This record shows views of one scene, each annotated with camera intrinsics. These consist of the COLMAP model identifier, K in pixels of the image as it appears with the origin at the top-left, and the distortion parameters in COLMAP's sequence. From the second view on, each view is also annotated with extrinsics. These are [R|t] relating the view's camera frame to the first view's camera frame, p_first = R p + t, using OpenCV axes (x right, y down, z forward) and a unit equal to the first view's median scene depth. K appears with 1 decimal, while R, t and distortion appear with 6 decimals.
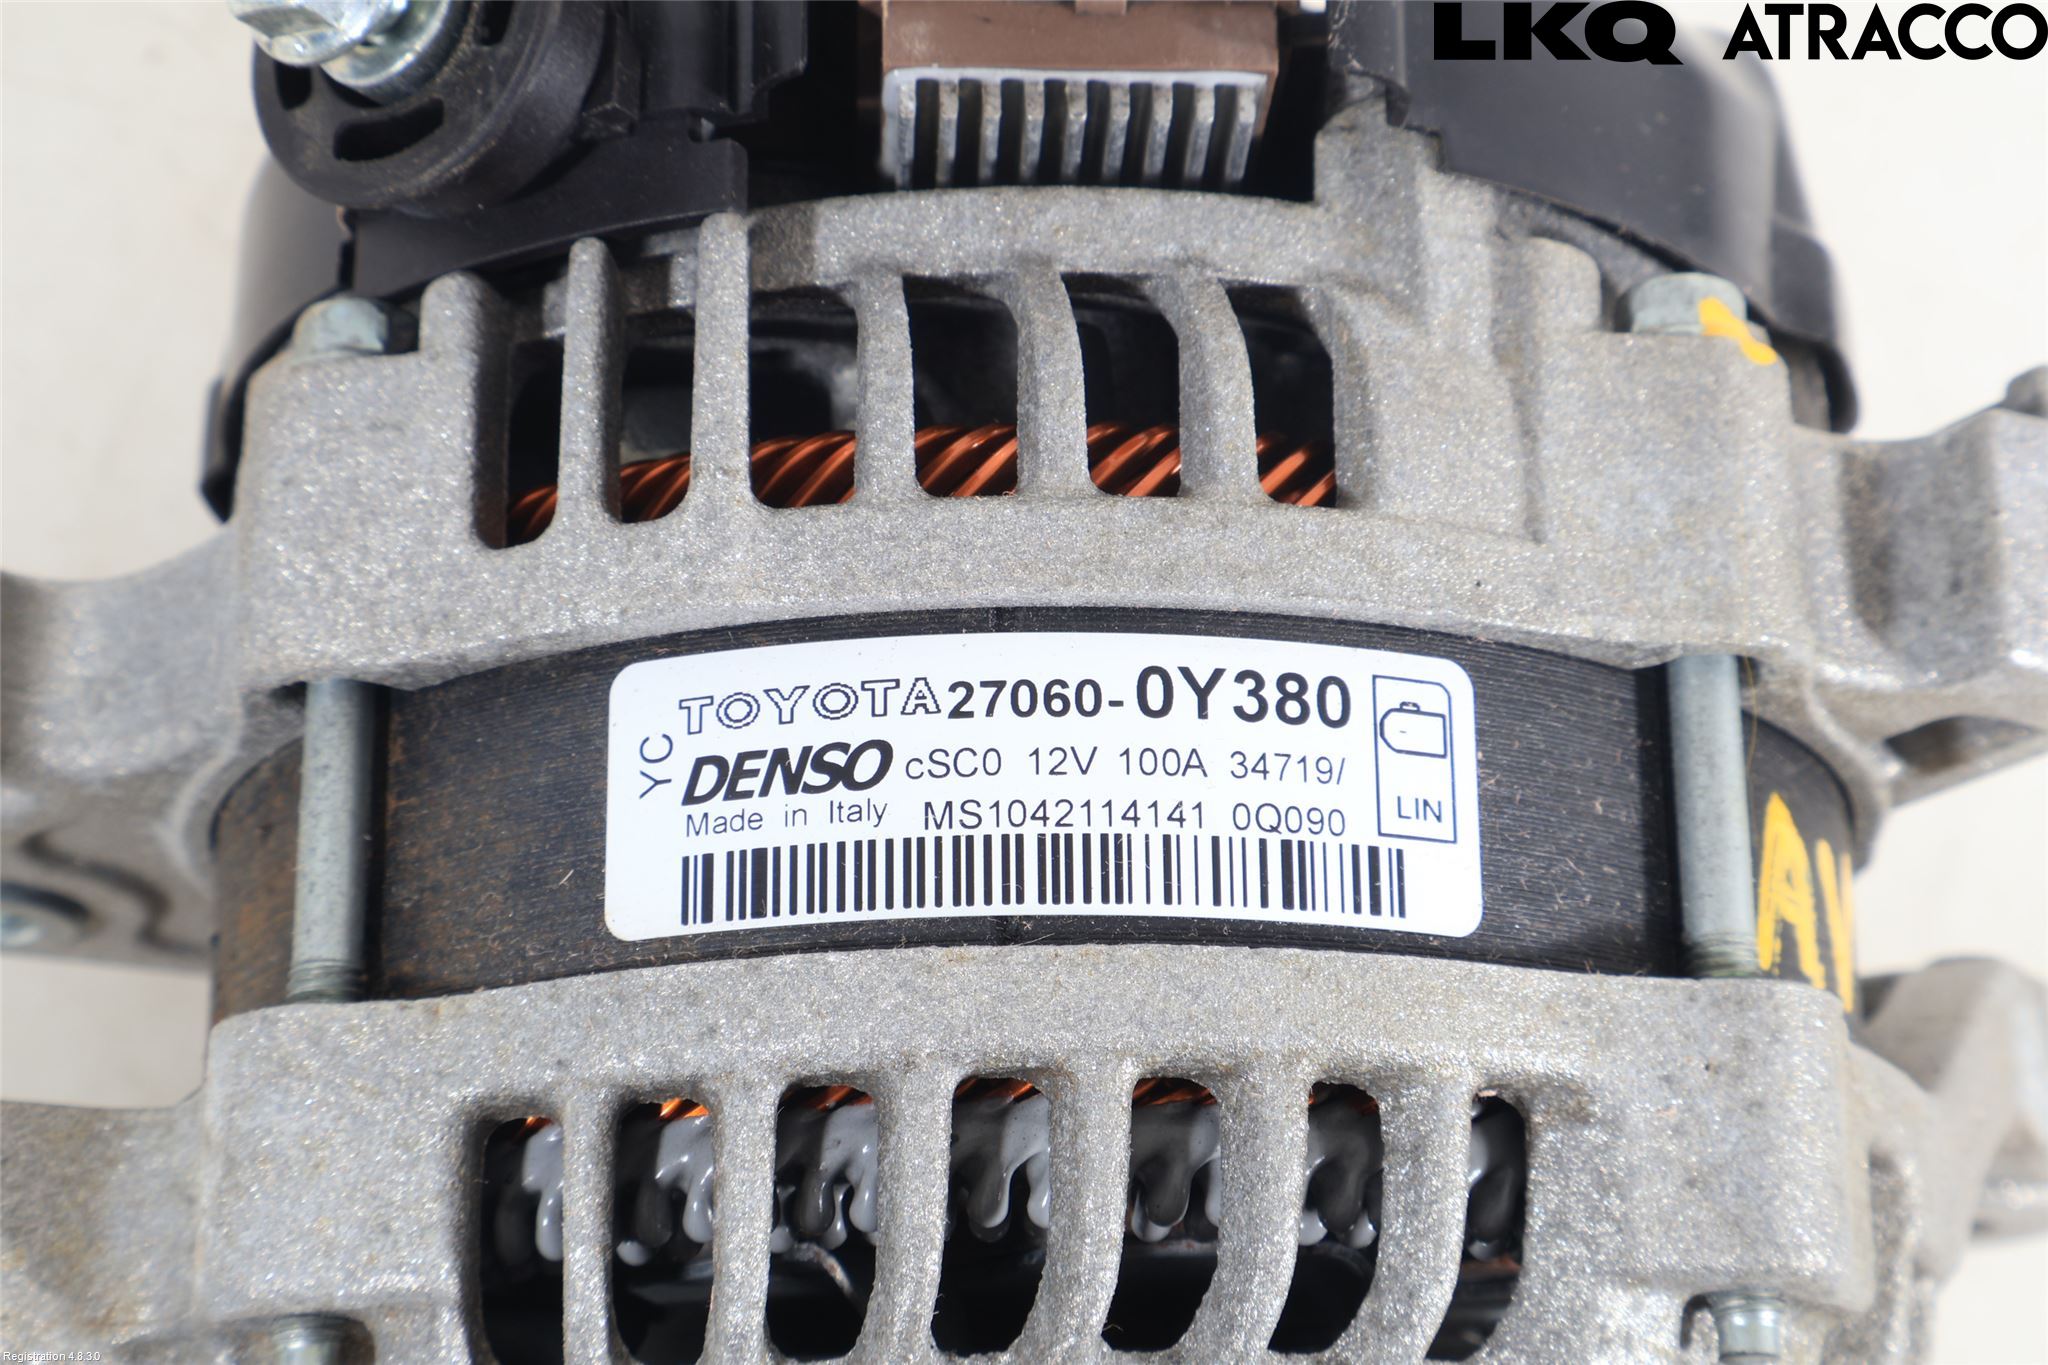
lens RADIAL K [[4253.8, 0, 1024.4], [0, 4253.8, 682.5], [0, 0, 1]] dist [0.018224, 0.000000]
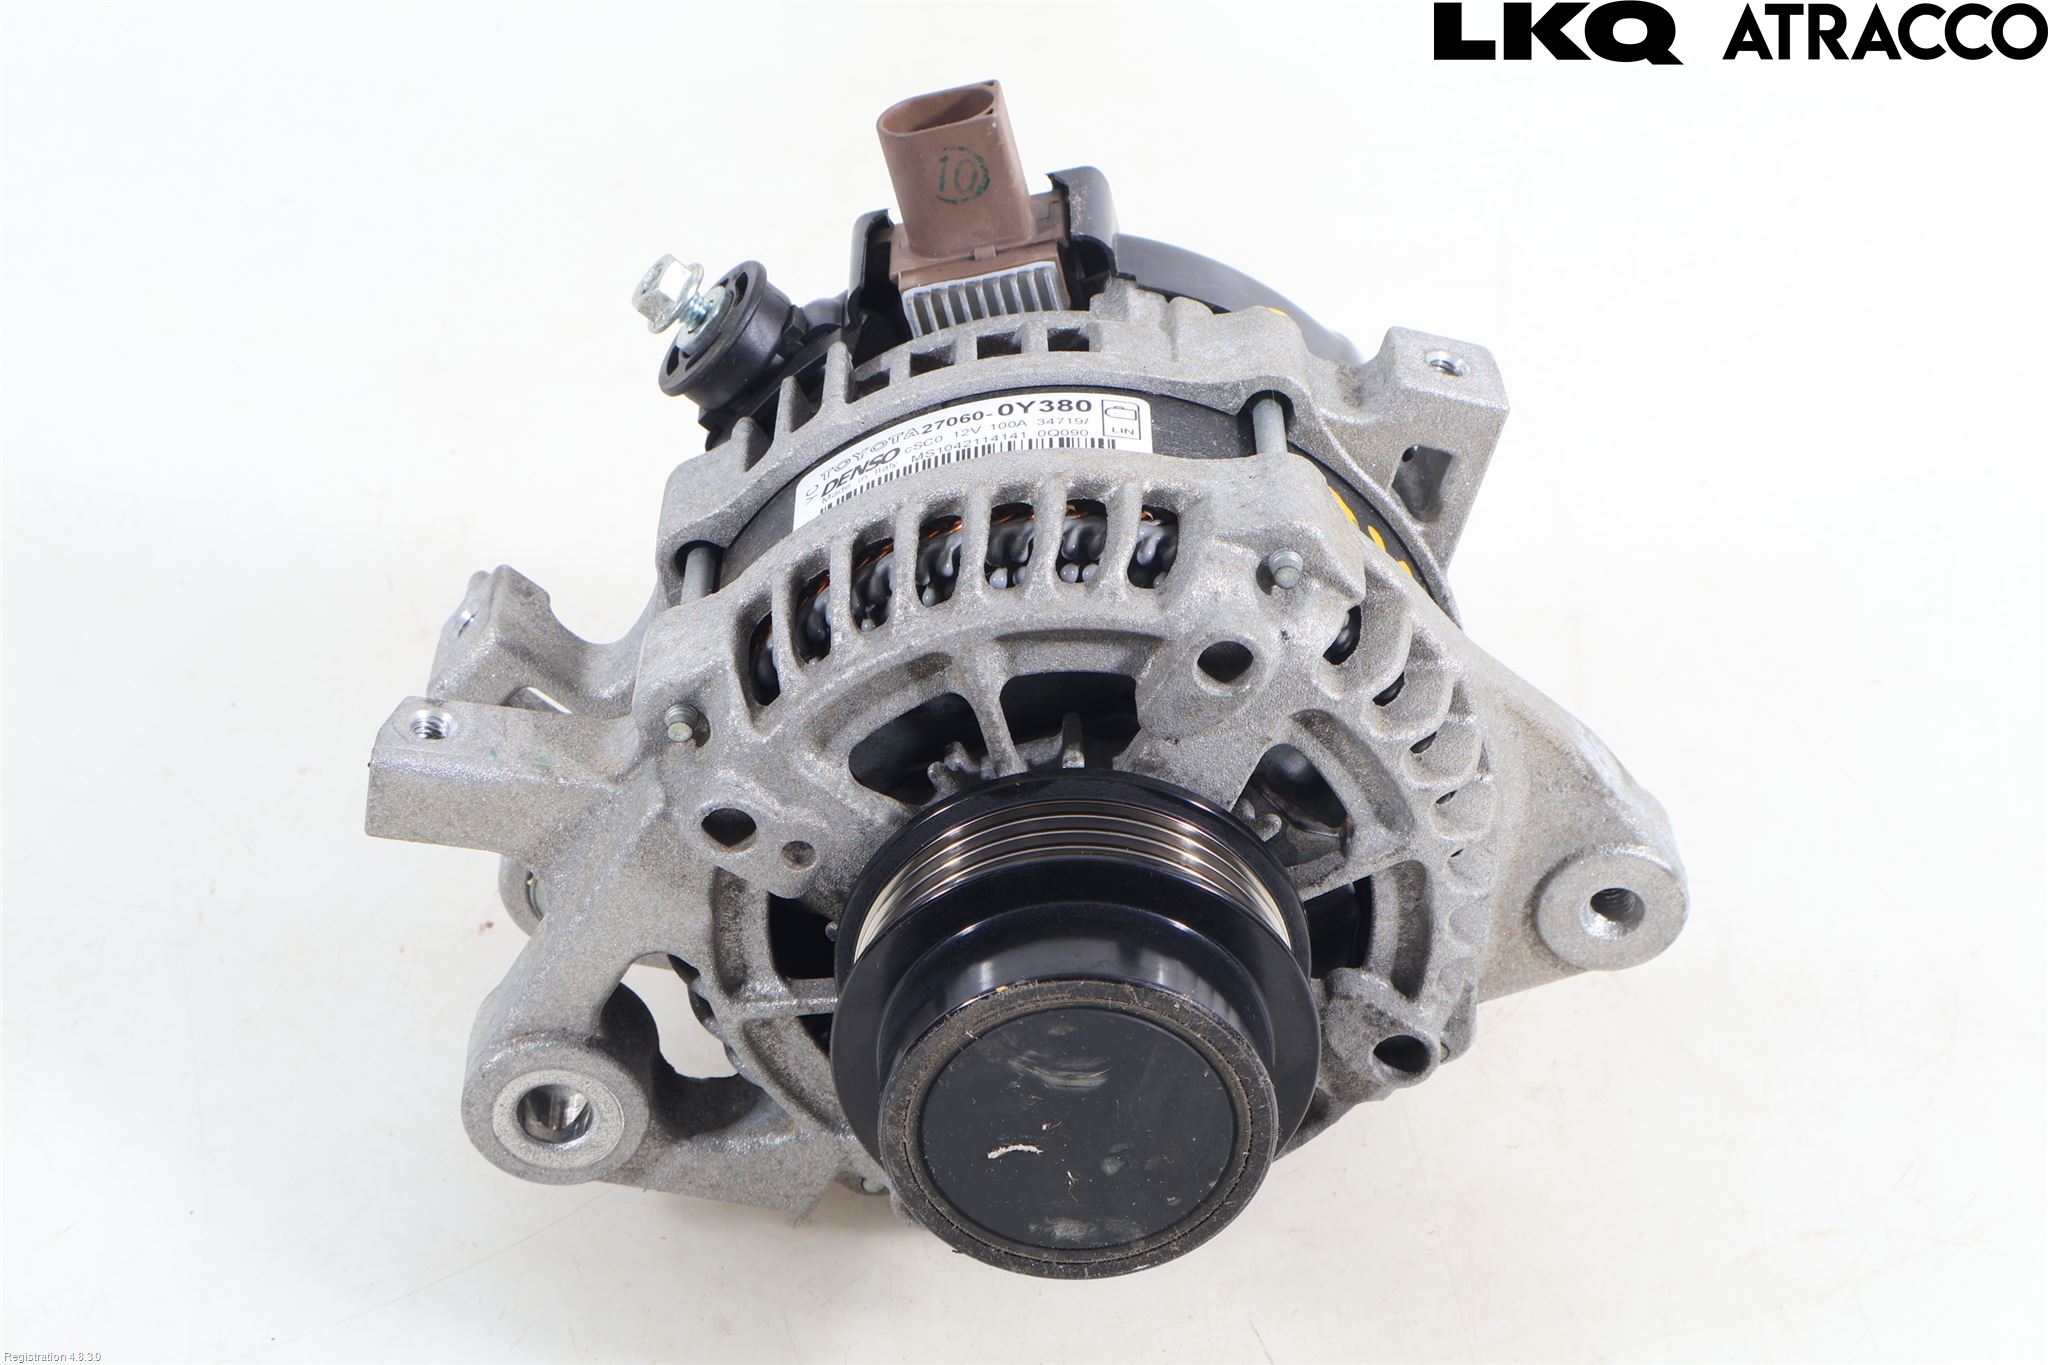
lens RADIAL K [[3929.4, 0, 1023.6], [0, 3929.4, 682.5], [0, 0, 1]] dist [-0.238399, 0.000000]
pose [[0.964106, -0.218762, -0.150476, 0.336198], [0.088084, 0.798148, -0.595987, 1.428840], [0.250482, 0.561340, 0.788769, -0.644210]]
